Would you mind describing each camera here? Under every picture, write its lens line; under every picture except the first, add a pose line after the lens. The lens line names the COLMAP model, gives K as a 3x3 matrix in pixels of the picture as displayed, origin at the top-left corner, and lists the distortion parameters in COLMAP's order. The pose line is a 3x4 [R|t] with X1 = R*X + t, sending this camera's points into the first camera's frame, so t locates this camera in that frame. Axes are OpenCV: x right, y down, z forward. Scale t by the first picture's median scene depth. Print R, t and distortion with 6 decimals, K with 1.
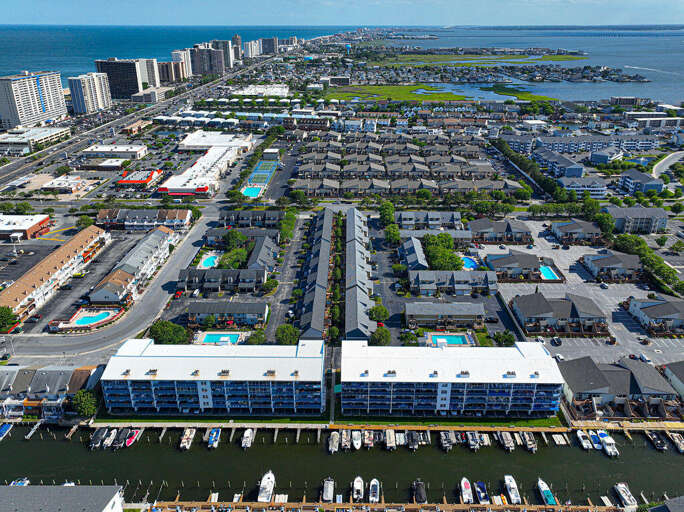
lens RADIAL K [[481.0, 0, 343.3], [0, 481.0, 235.2], [0, 0, 1]] dist [0.004605, -0.000098]
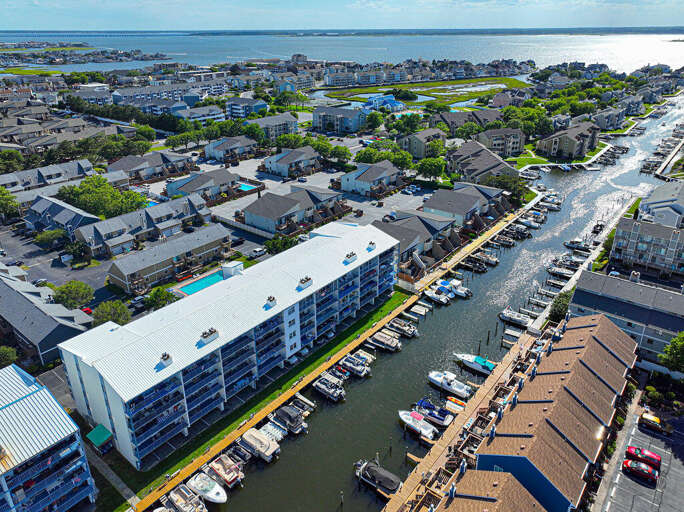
lens RADIAL K [[481.0, 0, 343.3], [0, 481.0, 235.2], [0, 0, 1]] dist [0.004605, -0.000098]
pose [[0.614412, -0.307996, 0.726386, -0.155076], [0.310869, 0.940685, 0.135913, 0.159306], [-0.725161, 0.142304, 0.673715, 0.527914]]
